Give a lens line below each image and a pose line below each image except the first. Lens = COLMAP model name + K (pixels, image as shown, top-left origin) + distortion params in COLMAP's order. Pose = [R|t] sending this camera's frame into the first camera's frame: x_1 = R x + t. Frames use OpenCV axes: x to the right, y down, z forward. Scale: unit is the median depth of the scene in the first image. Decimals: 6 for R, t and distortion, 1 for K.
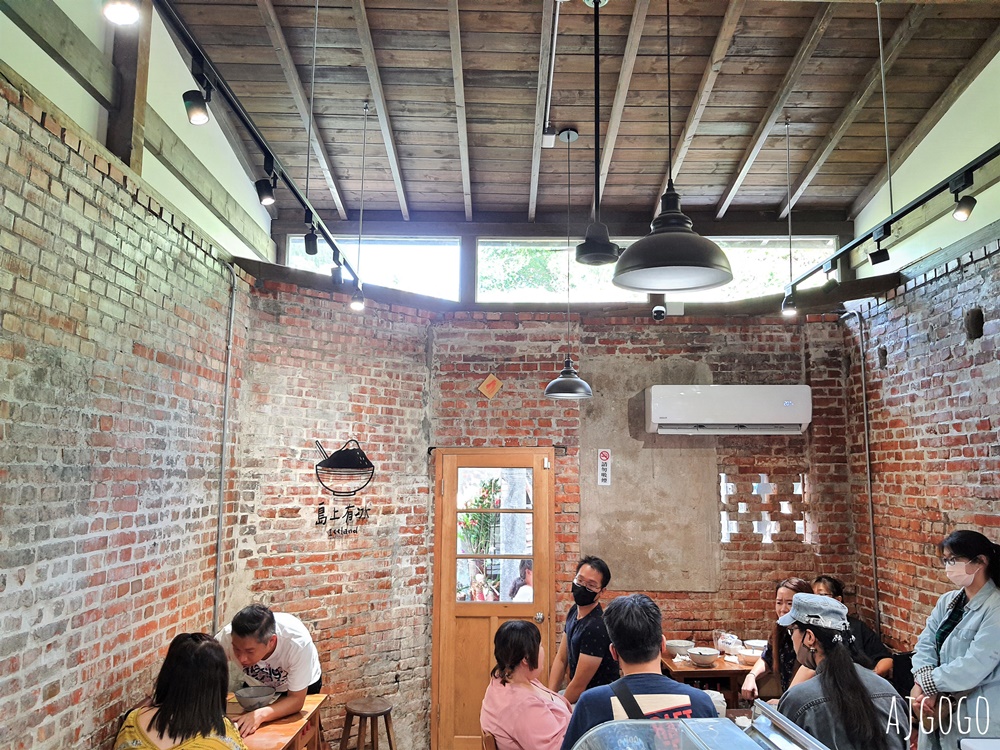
lens RADIAL K [[746.1, 0, 516.4], [0, 746.1, 372.2], [0, 0, 1]] dist [0.069902, -0.103846]
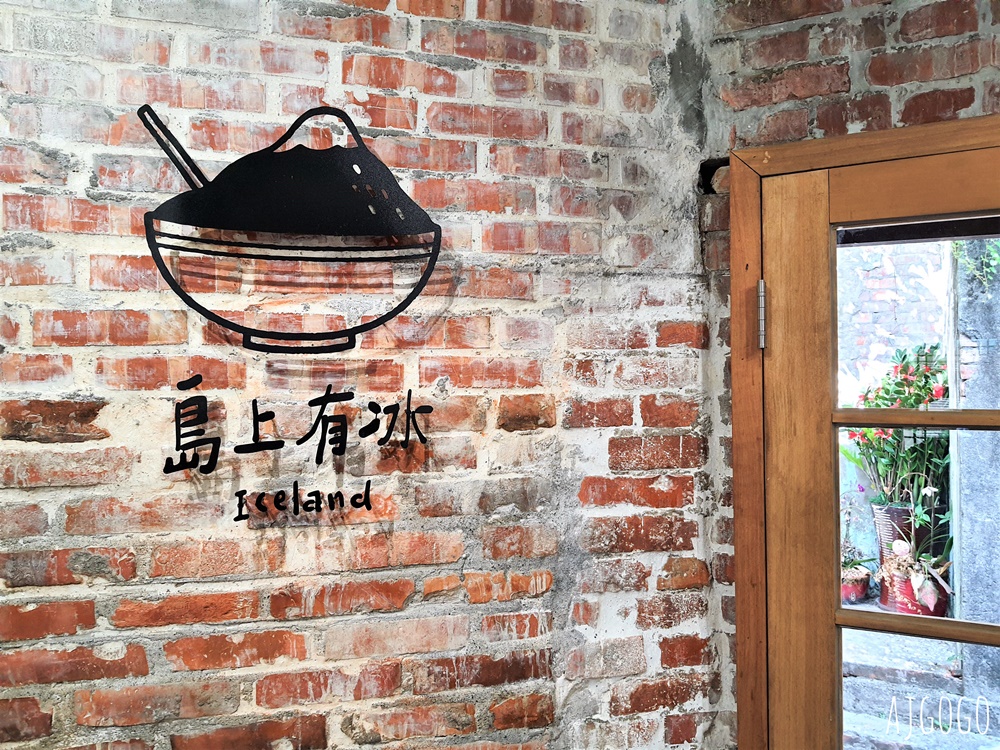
lens RADIAL K [[746.1, 0, 516.4], [0, 746.1, 372.2], [0, 0, 1]] dist [0.069902, -0.103846]
pose [[0.880796, -0.014581, -0.473272, -0.058587], [0.079855, 0.989783, 0.118123, 0.142804], [0.466714, -0.141836, 0.872961, 0.791353]]
